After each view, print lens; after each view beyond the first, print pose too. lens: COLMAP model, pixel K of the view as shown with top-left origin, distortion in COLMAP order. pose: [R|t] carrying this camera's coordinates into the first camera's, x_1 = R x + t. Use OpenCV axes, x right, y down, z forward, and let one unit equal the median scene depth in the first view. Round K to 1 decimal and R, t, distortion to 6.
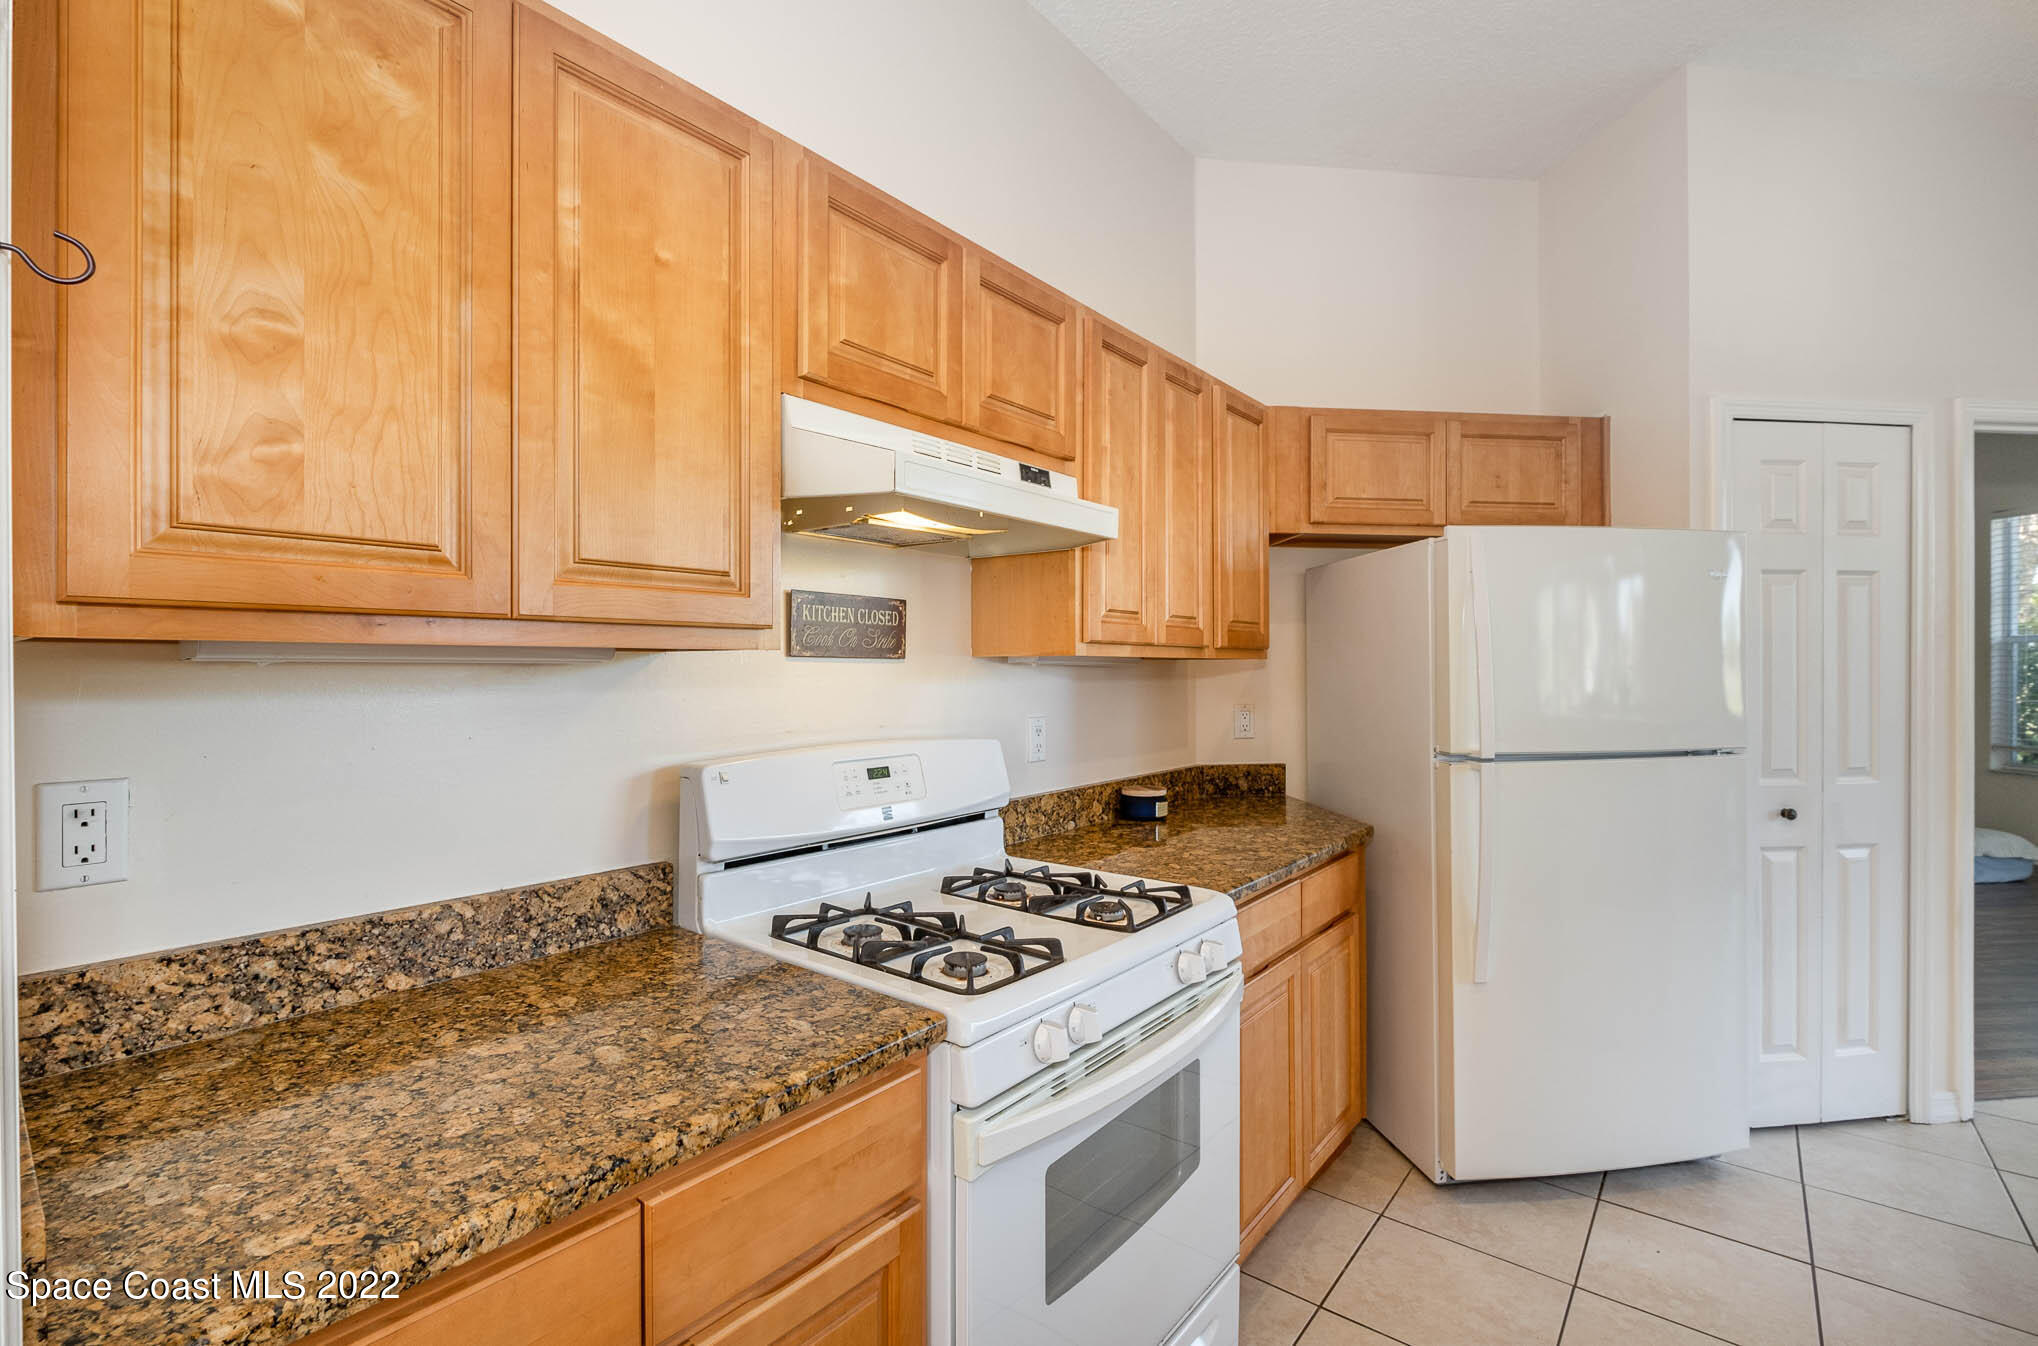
lens RADIAL K [[895.8, 0, 1009.9], [0, 895.8, 665.2], [0, 0, 1]] dist [-0.013459, 0.000551]
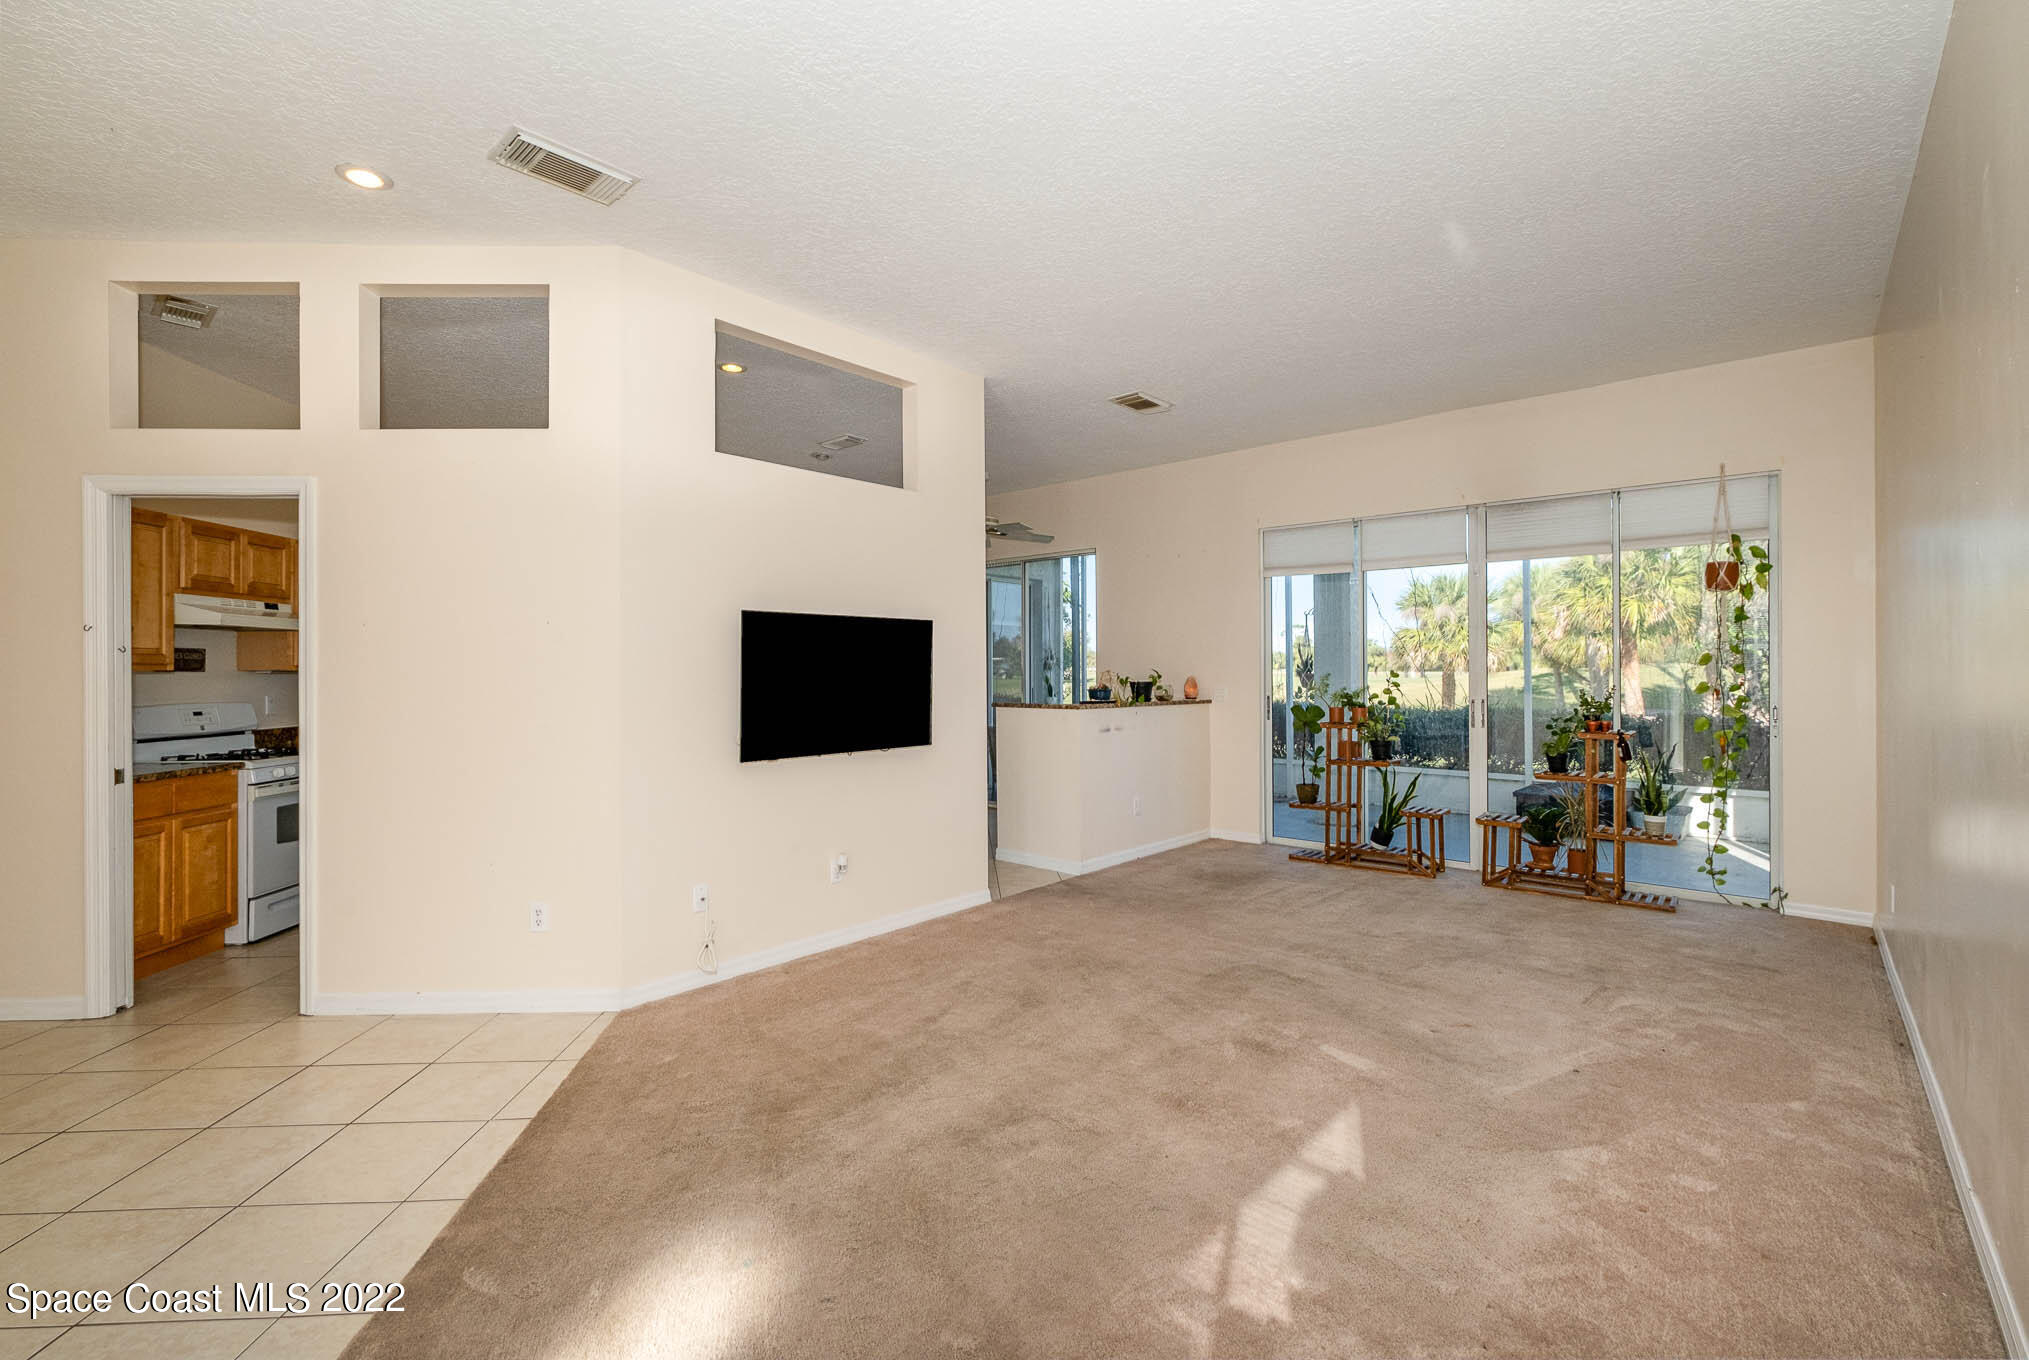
lens RADIAL K [[897.0, 0, 1015.0], [0, 897.0, 669.7], [0, 0, 1]] dist [-0.000343, -0.000004]
pose [[0.743697, -0.000656, 0.668517, -0.128549], [0.000717, 1.000000, 0.000184, -0.014300], [-0.668516, 0.000342, 0.743697, -2.888835]]
